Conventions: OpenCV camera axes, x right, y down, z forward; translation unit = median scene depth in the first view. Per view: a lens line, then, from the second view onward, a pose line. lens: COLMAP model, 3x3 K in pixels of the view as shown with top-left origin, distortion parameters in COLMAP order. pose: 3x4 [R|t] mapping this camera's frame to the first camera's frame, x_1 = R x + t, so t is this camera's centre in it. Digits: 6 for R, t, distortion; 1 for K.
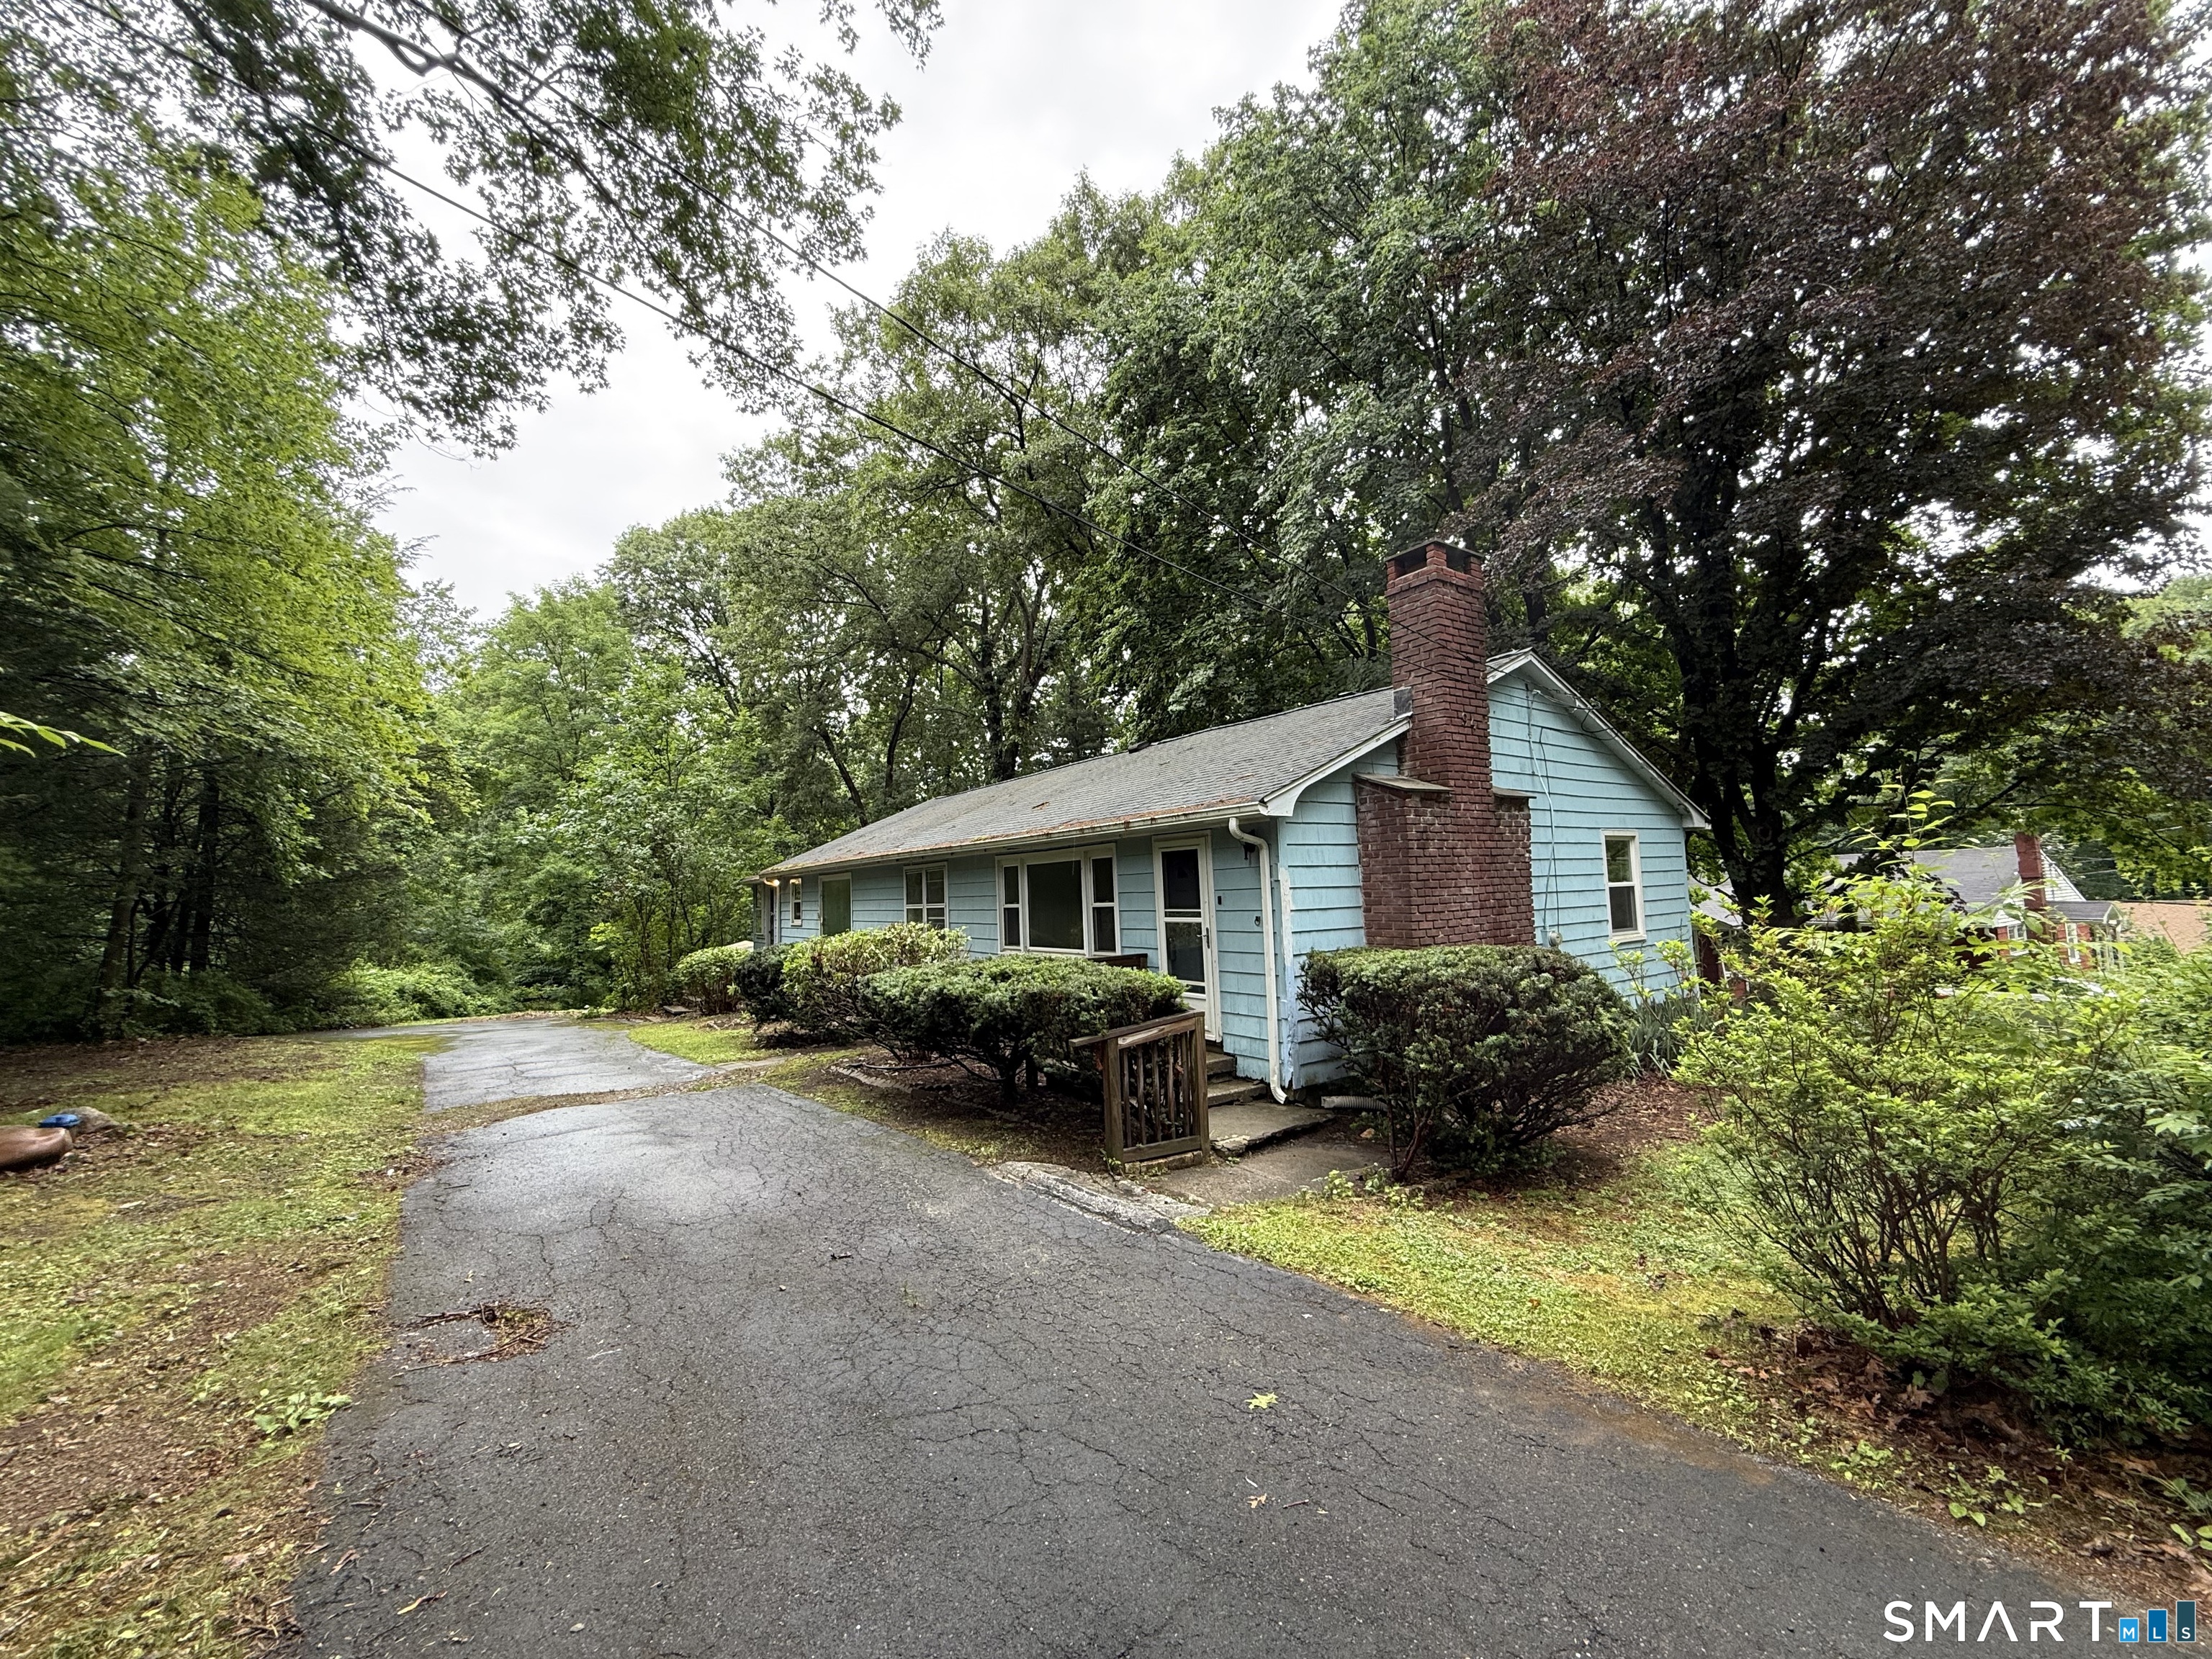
lens RADIAL K [[888.5, 0, 1097.5], [0, 888.5, 829.8], [0, 0, 1]] dist [-0.003053, 0.000194]
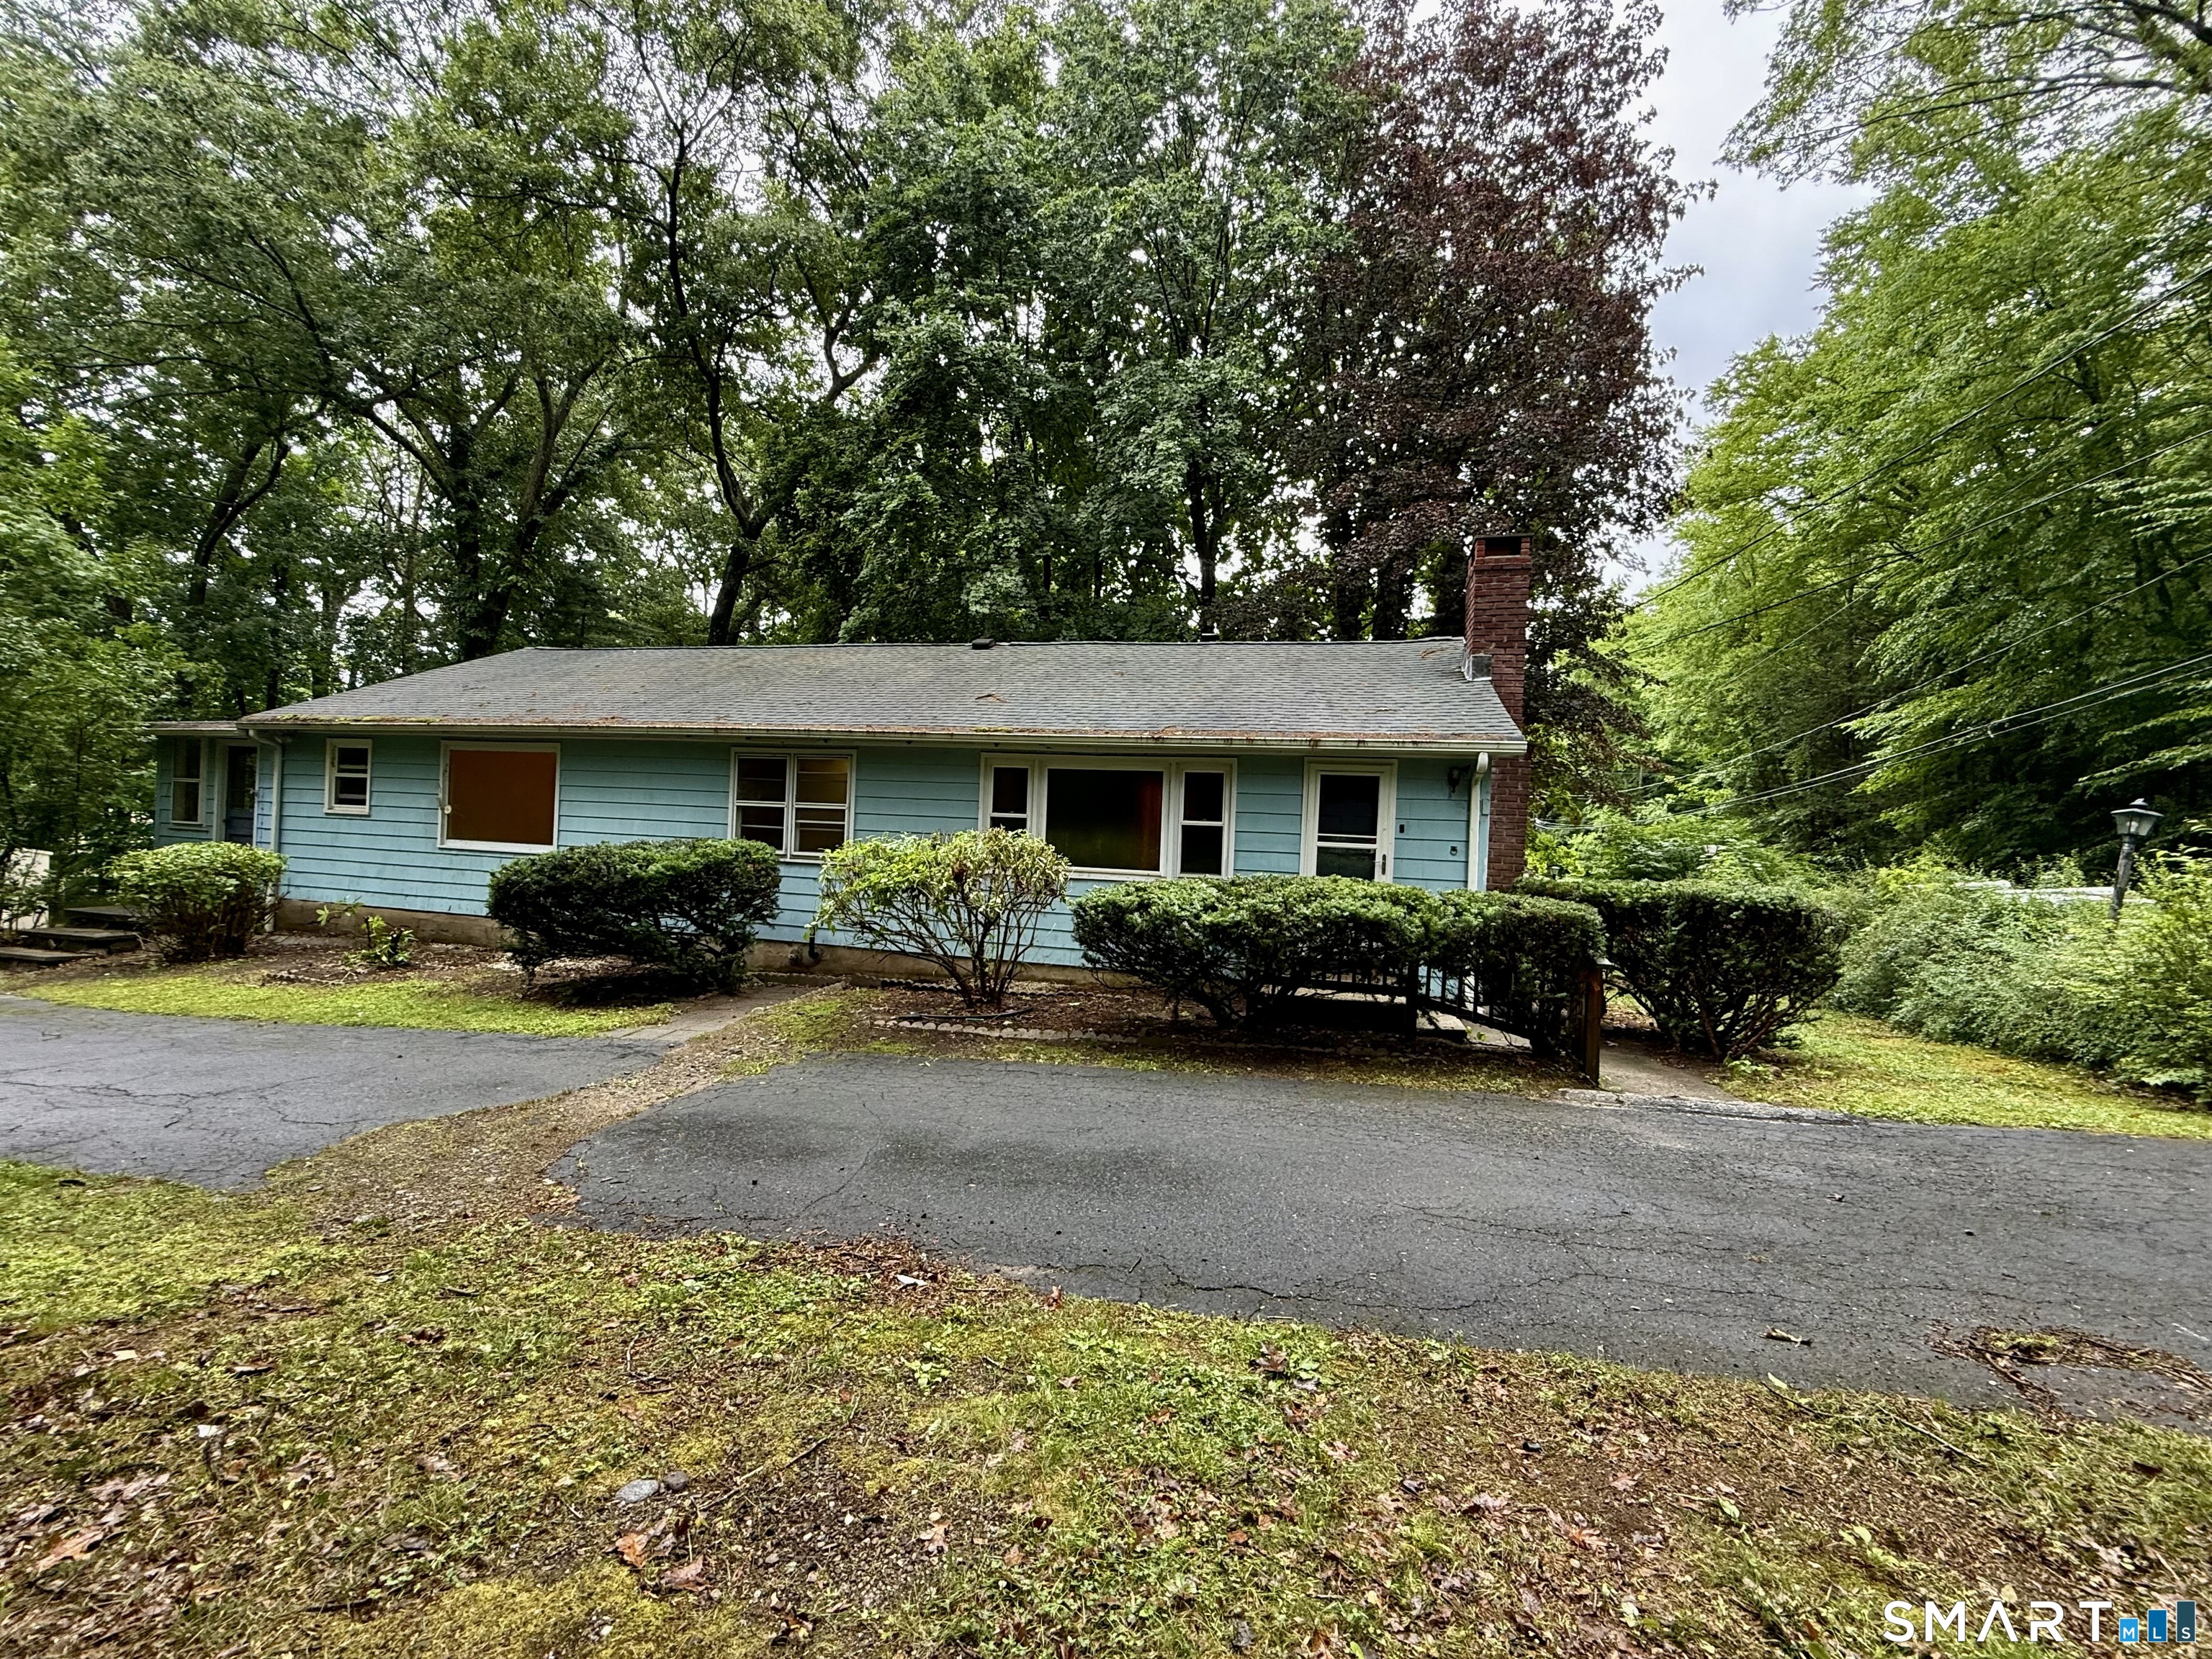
lens RADIAL K [[880.6, 0, 1099.6], [0, 880.6, 831.5], [0, 0, 1]] dist [-0.001591, 0.000111]
pose [[0.756035, 0.065698, 0.651225, -0.776106], [-0.114095, 0.992945, 0.032285, 0.088169], [-0.644510, -0.098710, 0.758197, 0.444709]]
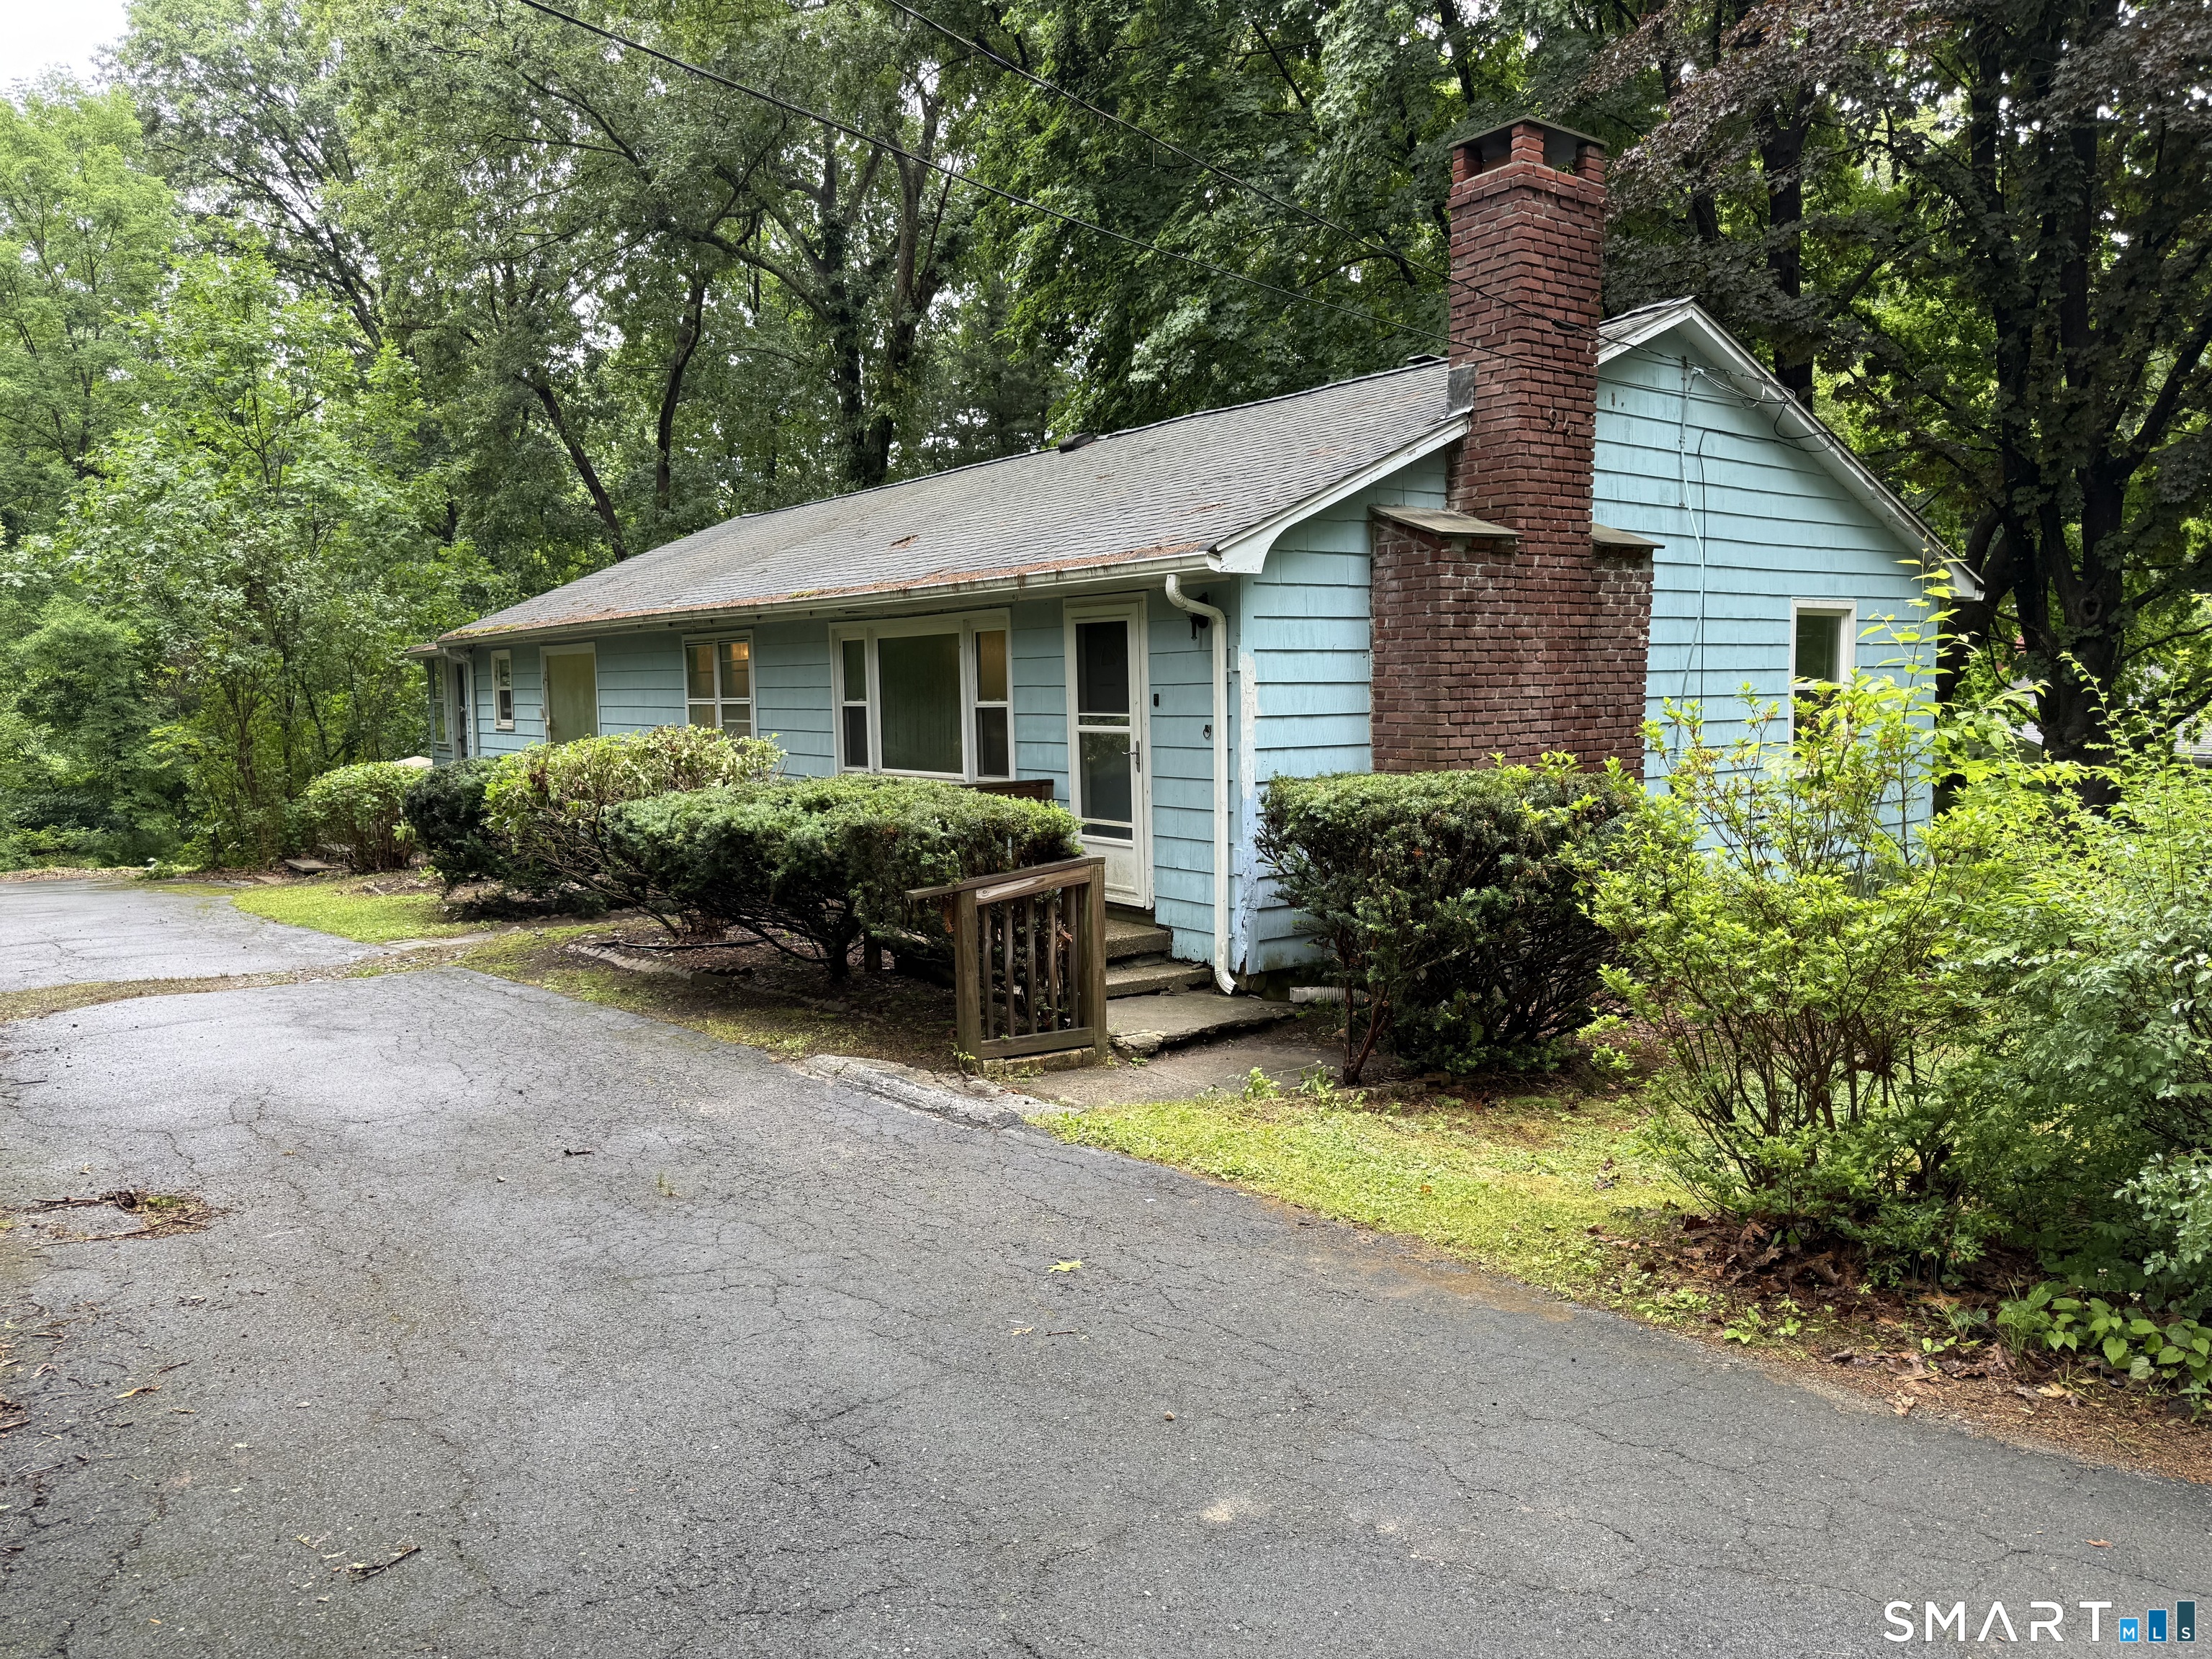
lens RADIAL K [[1565.9, 0, 1097.8], [0, 1565.9, 845.8], [0, 0, 1]] dist [0.123348, -0.189447]
pose [[0.999385, 0.015891, 0.031244, 0.058333], [-0.020974, 0.985261, 0.169765, -0.010822], [-0.028086, -0.170316, 0.984989, -0.165522]]
